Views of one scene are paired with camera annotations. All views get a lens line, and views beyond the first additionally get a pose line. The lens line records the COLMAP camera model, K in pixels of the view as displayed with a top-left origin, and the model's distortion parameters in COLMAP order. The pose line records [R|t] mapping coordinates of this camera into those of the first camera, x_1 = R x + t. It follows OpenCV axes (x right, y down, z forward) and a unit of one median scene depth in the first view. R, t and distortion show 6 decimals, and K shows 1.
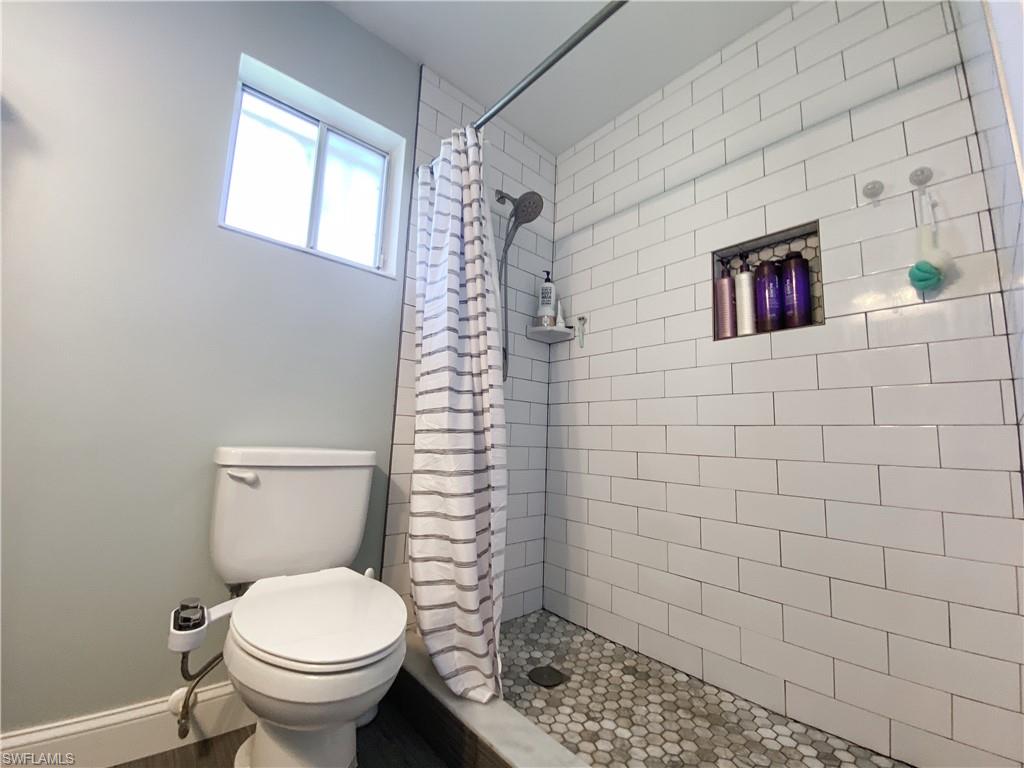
lens RADIAL K [[416.6, 0, 508.2], [0, 416.6, 384.9], [0, 0, 1]] dist [0.028273, -0.021715]
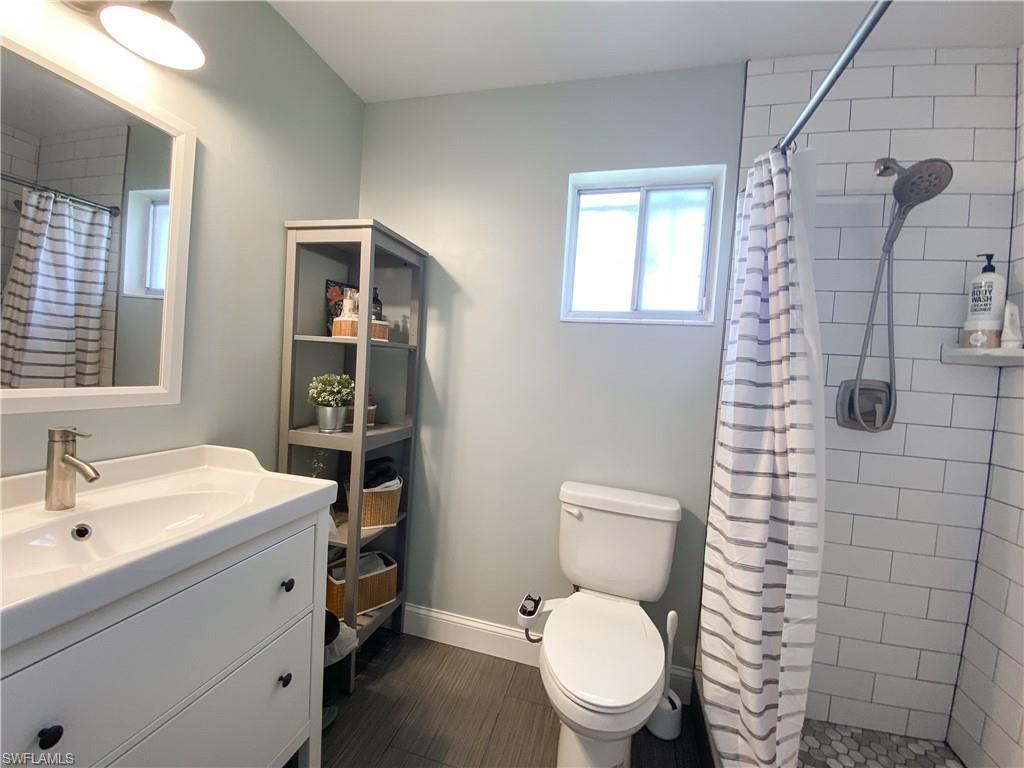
lens RADIAL K [[416.6, 0, 508.2], [0, 416.6, 384.9], [0, 0, 1]] dist [0.028273, -0.021715]
pose [[0.561993, 0.030697, -0.826572, 0.306946], [0.067815, 0.994237, 0.083031, -0.263875], [0.824357, -0.102717, 0.556672, 0.074133]]
